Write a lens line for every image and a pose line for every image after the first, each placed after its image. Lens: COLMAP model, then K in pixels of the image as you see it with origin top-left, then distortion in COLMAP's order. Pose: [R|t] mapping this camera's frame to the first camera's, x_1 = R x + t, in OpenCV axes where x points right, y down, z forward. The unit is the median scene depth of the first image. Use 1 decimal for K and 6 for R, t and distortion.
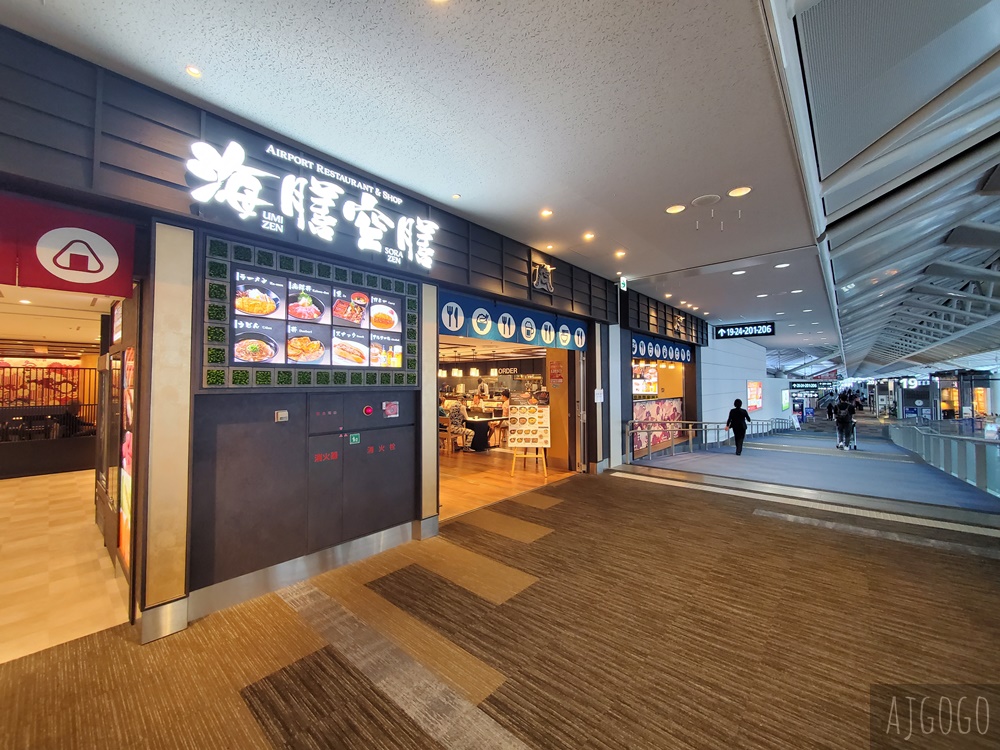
lens RADIAL K [[394.1, 0, 491.5], [0, 394.1, 368.6], [0, 0, 1]] dist [-0.015324, -0.000443]
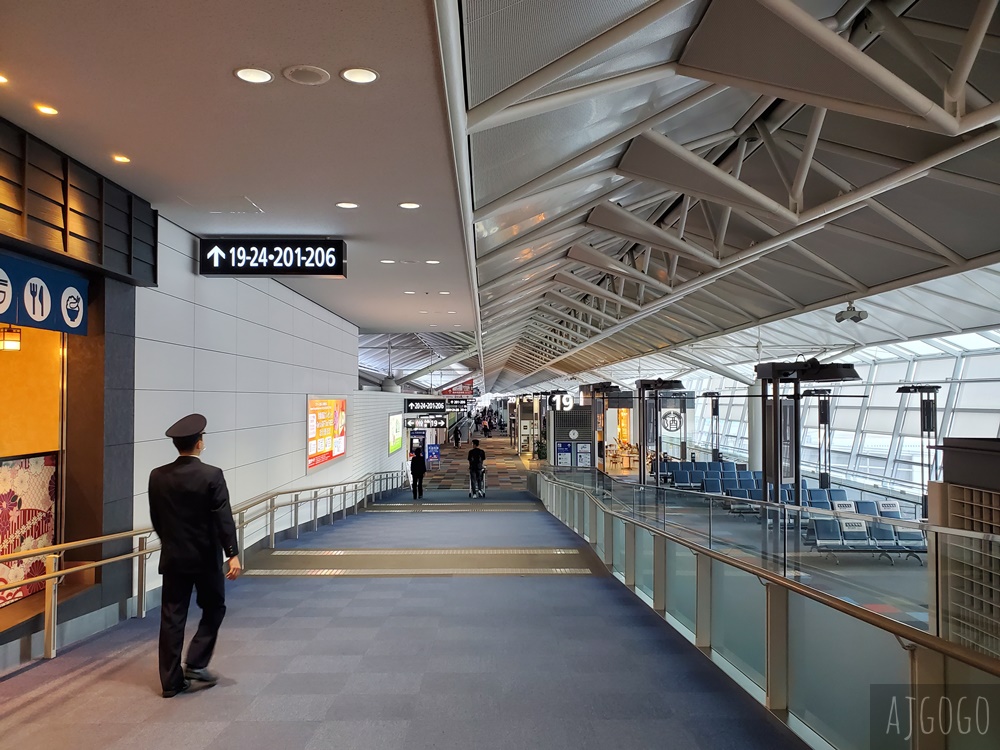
lens RADIAL K [[765.5, 0, 500.0], [0, 765.5, 376.9], [0, 0, 1]] dist [-0.000413, 0.000132]
pose [[0.724621, 0.022423, 0.688782, 0.149323], [-0.027044, 0.999626, -0.004091, 0.005045], [-0.688616, -0.015663, 0.724957, 0.164068]]
